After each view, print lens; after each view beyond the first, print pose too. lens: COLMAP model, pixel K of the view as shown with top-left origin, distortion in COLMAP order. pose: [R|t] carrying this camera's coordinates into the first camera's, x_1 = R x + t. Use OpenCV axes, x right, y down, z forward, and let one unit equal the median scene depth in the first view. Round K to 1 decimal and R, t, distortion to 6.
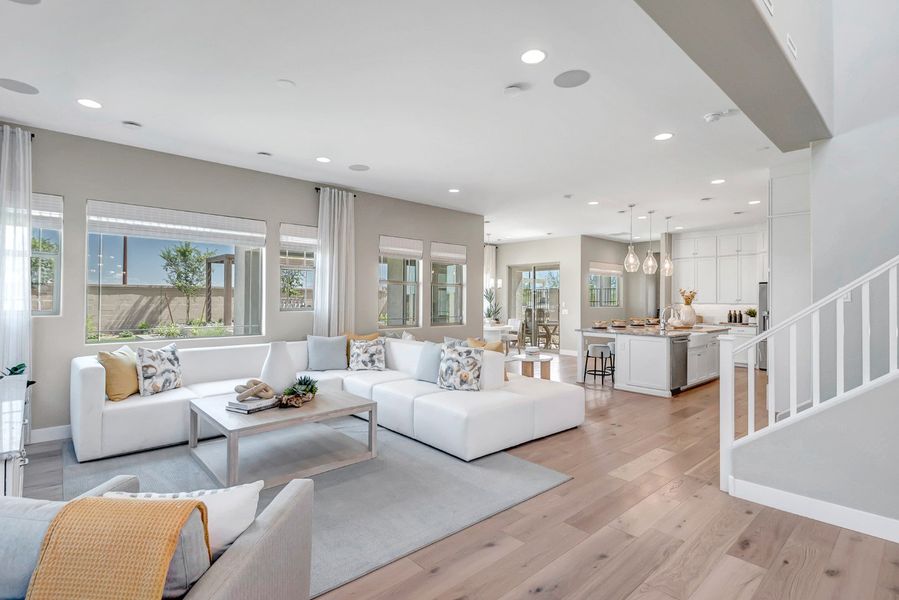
lens RADIAL K [[431.5, 0, 452.5], [0, 431.5, 294.5], [0, 0, 1]] dist [0.000762, -0.000417]
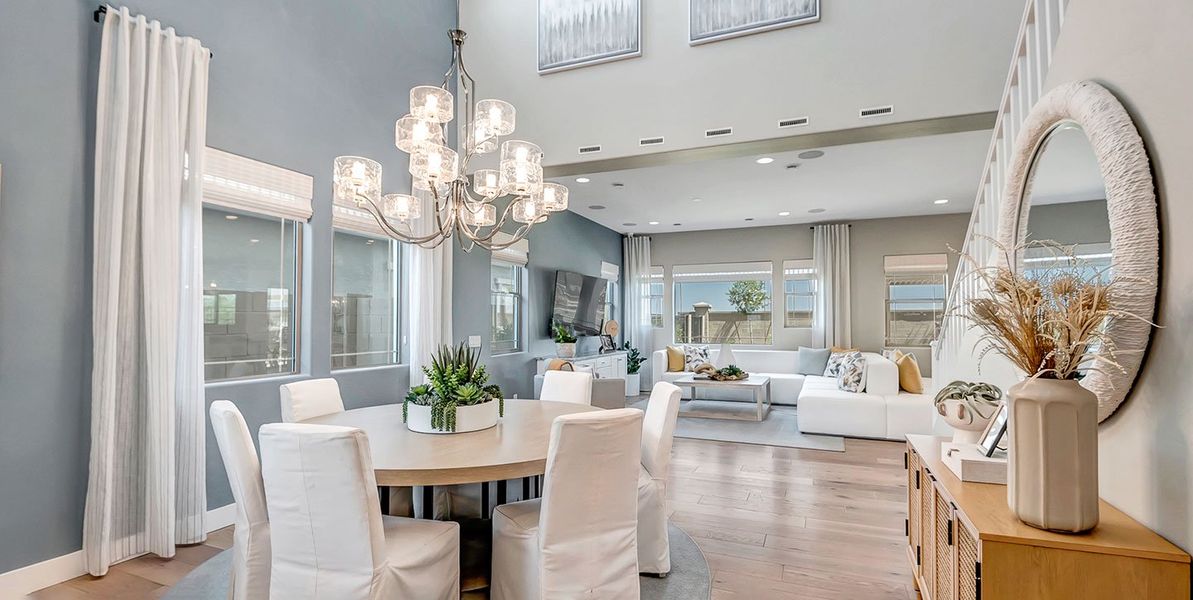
lens RADIAL K [[538.2, 0, 595.9], [0, 538.2, 309.8], [0, 0, 1]] dist [0.000827, 0.000008]
pose [[0.412312, -0.028606, -0.910593, 0.972246], [0.009331, 0.999587, -0.027176, 0.026438], [0.910995, 0.002708, 0.412409, -0.221778]]
